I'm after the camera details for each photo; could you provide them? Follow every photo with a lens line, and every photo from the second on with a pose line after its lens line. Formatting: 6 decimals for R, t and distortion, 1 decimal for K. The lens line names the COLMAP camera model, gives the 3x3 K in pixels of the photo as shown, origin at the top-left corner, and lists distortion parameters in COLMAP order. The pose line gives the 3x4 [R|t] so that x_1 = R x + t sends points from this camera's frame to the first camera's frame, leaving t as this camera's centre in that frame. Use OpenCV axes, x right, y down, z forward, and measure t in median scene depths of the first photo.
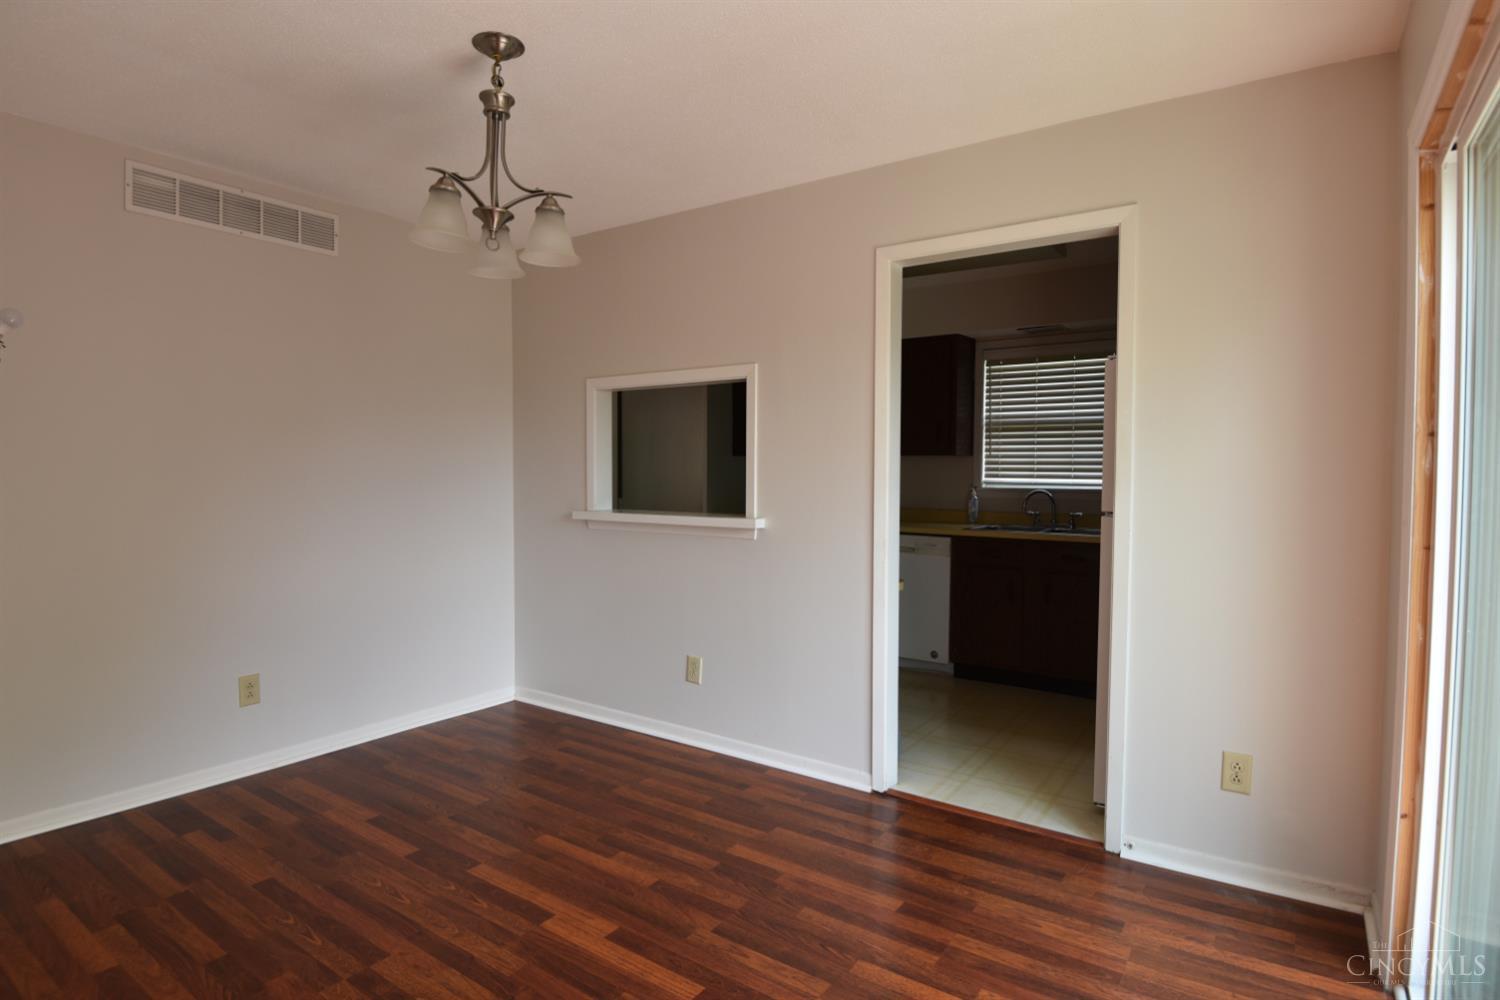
lens RADIAL K [[798.1, 0, 714.6], [0, 798.1, 505.9], [0, 0, 1]] dist [-0.008166, -0.000571]
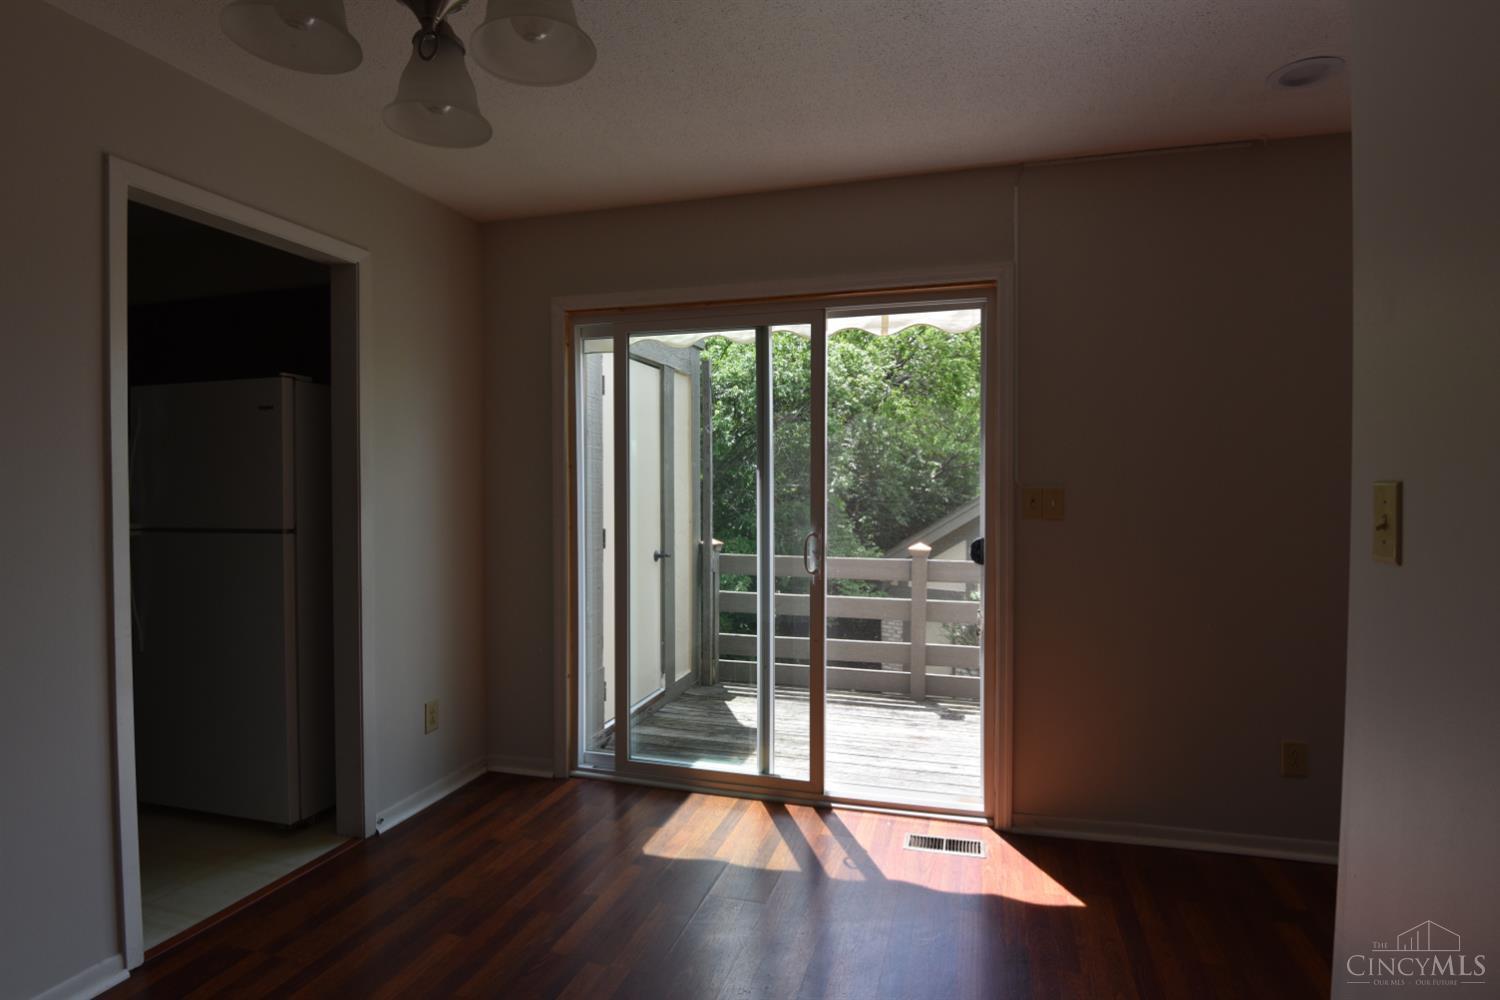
lens RADIAL K [[797.5, 0, 750.0], [0, 797.5, 500.0], [0, 0, 1]] dist [0.026277, -0.001135]
pose [[-0.328619, -0.015615, 0.944333, -0.724340], [0.042685, 0.998596, 0.031366, -0.040990], [-0.943497, 0.050617, -0.327491, 0.858701]]
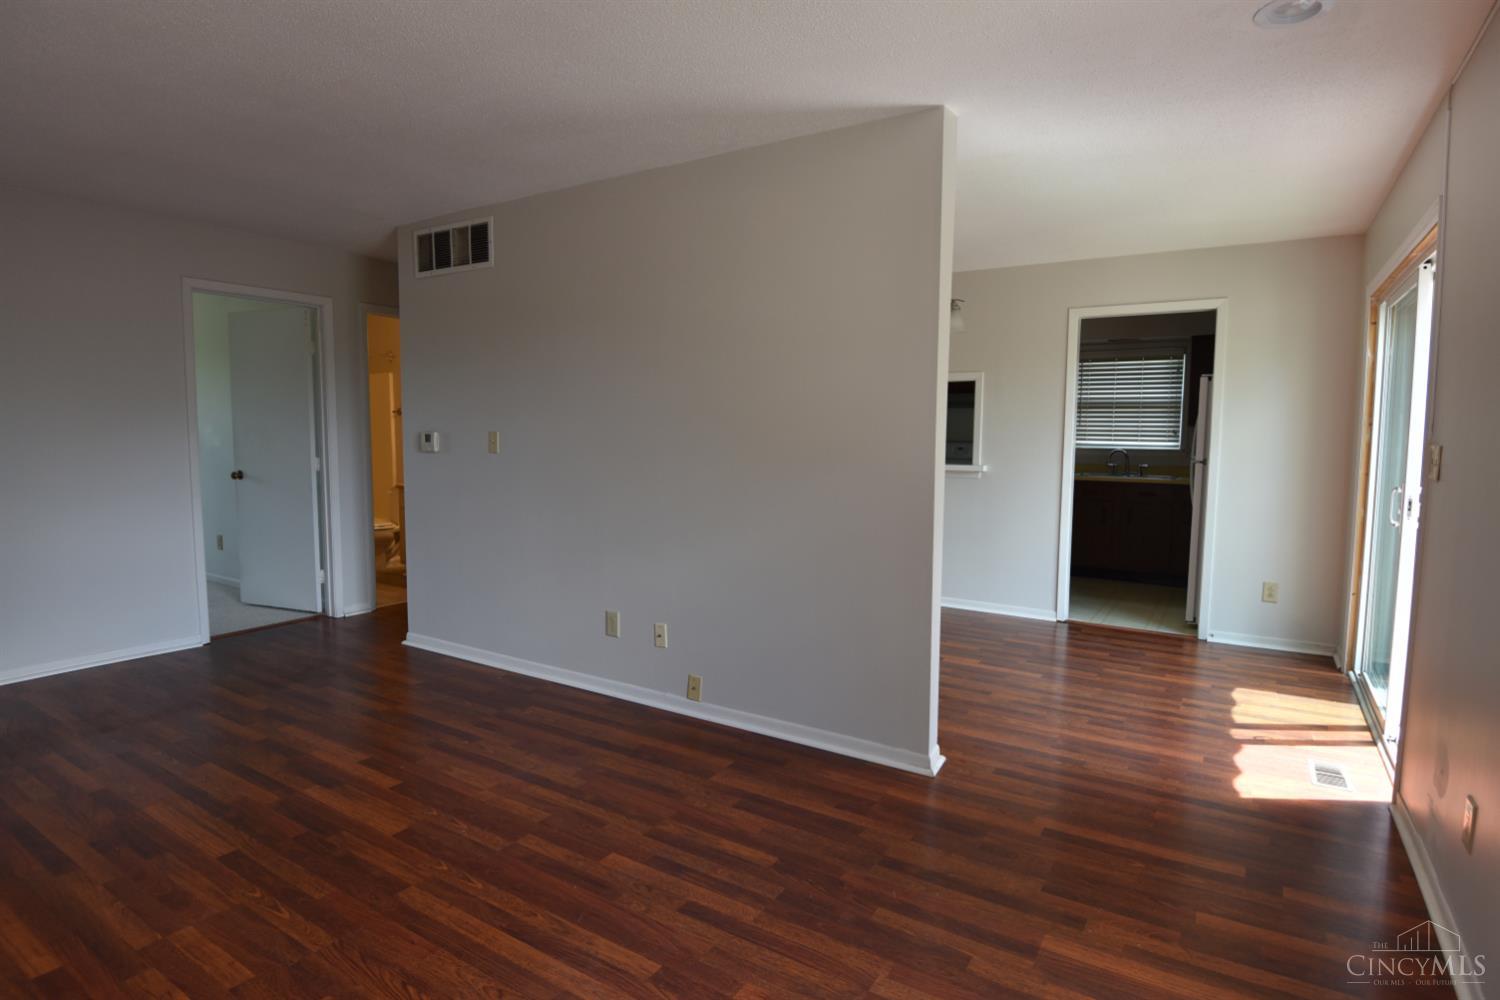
lens RADIAL K [[797.5, 0, 750.0], [0, 797.5, 500.0], [0, 0, 1]] dist [0.026277, -0.001135]
pose [[0.997610, -0.000126, 0.069097, -0.718845], [-0.002784, 0.999113, 0.042020, 0.025254], [-0.069041, -0.042112, 0.996725, -0.836887]]
